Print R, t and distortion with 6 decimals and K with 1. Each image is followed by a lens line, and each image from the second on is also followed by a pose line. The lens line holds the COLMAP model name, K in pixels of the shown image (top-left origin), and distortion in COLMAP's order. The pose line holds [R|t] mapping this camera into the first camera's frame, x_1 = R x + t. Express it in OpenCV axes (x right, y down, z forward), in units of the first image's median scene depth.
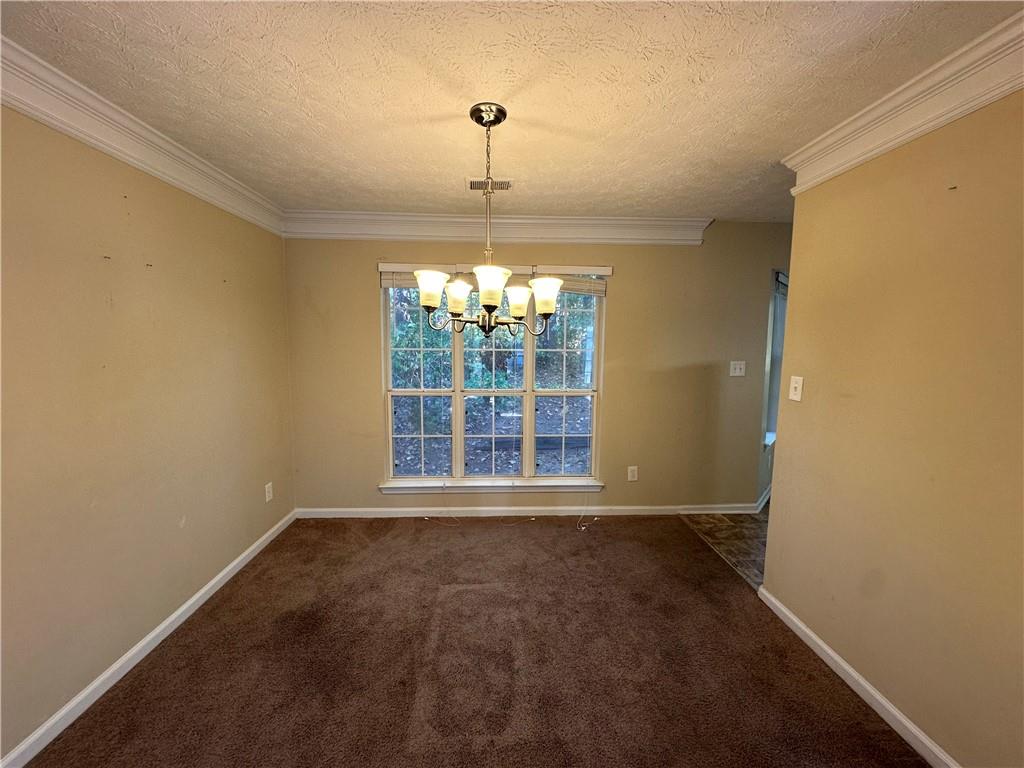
lens RADIAL K [[407.1, 0, 512.0], [0, 407.1, 384.0], [0, 0, 1]] dist [-0.000335, 0.000072]
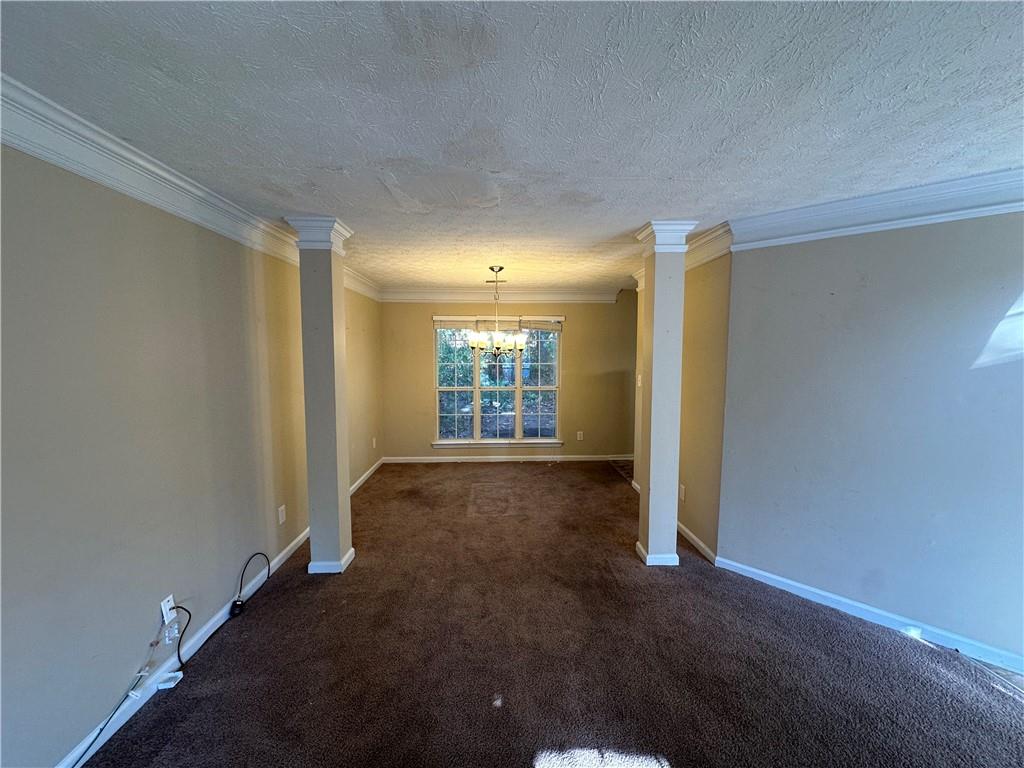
lens RADIAL K [[407.1, 0, 512.0], [0, 407.1, 384.0], [0, 0, 1]] dist [-0.000335, 0.000072]
pose [[0.999969, -0.007919, -0.000515, 0.018271], [0.007900, 0.999493, -0.030855, 0.063843], [0.000759, 0.030850, 0.999524, -0.831040]]
